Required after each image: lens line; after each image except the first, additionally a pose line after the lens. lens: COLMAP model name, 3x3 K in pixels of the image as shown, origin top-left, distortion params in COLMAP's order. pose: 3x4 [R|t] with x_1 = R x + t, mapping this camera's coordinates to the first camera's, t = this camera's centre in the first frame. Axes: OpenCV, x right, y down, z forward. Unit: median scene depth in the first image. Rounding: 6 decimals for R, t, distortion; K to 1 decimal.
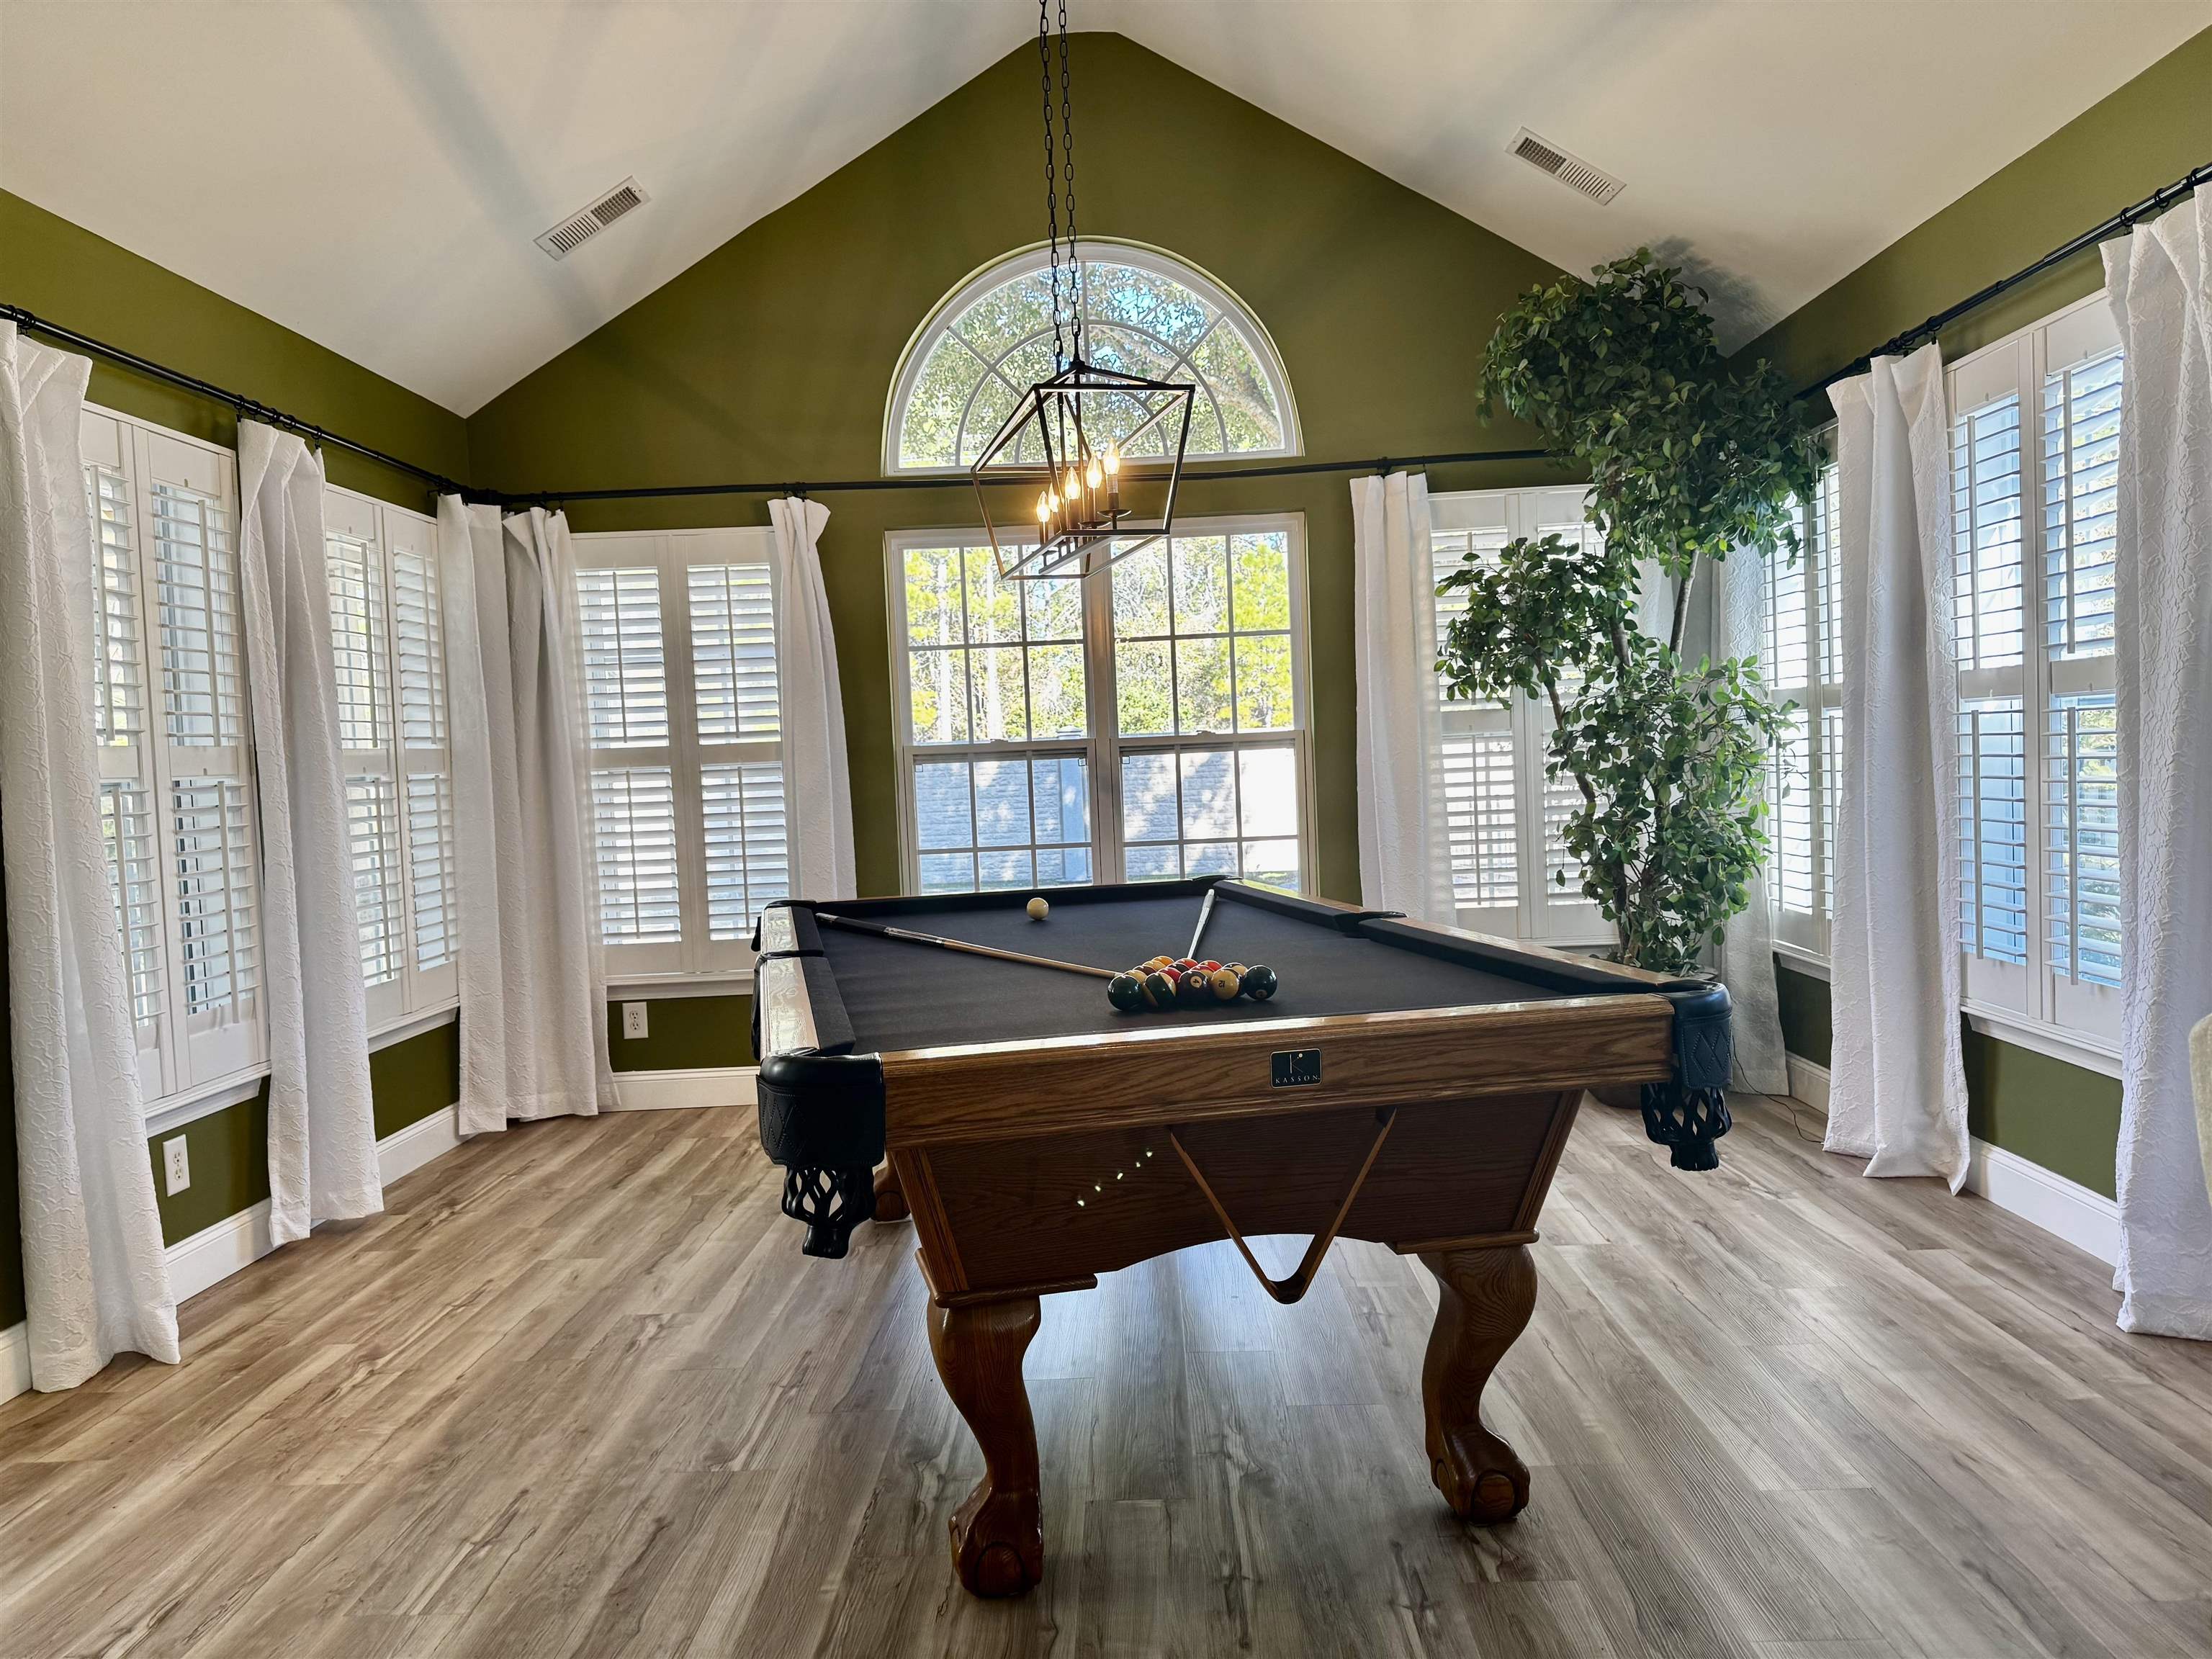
lens RADIAL K [[1550.7, 0, 1107.4], [0, 1550.7, 839.4], [0, 0, 1]] dist [0.045075, -0.041858]
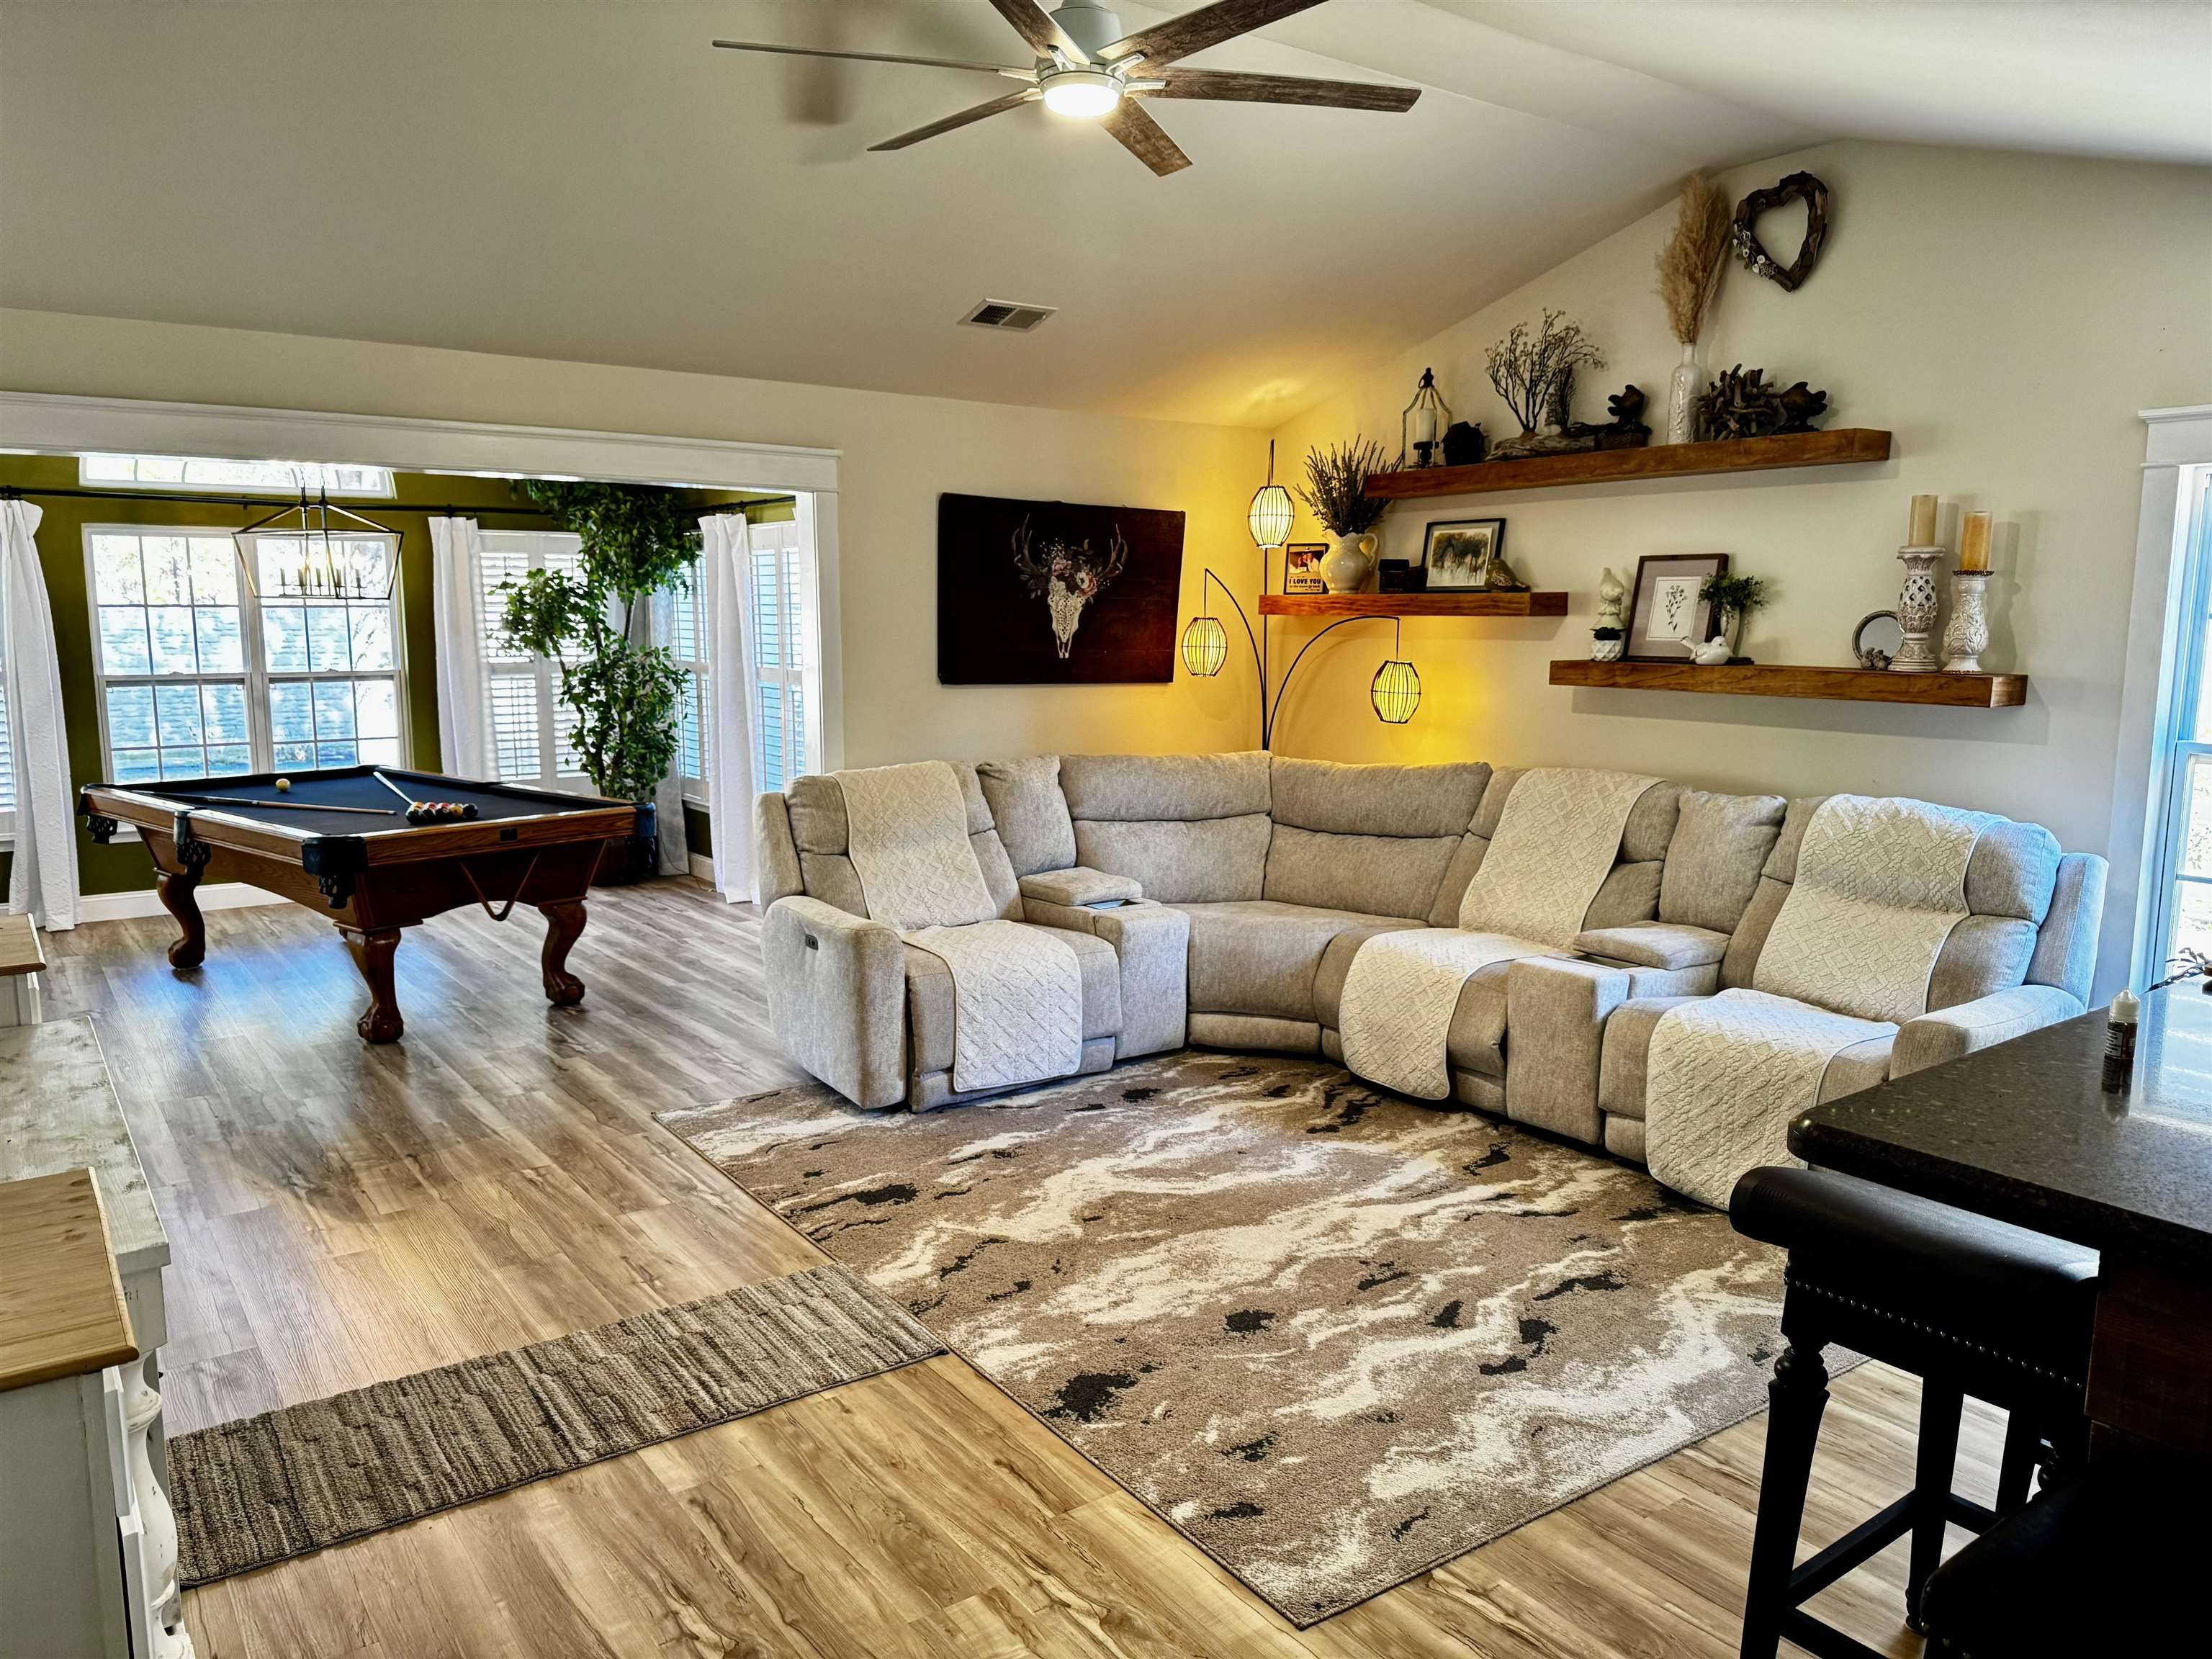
lens RADIAL K [[1550.7, 0, 1081.7], [0, 1550.7, 848.2], [0, 0, 1]] dist [0.045075, -0.041858]
pose [[0.804562, -0.047565, 0.591961, -0.307329], [-0.004901, 0.996222, 0.086709, -0.035730], [-0.593848, -0.072664, 0.801289, -0.817241]]
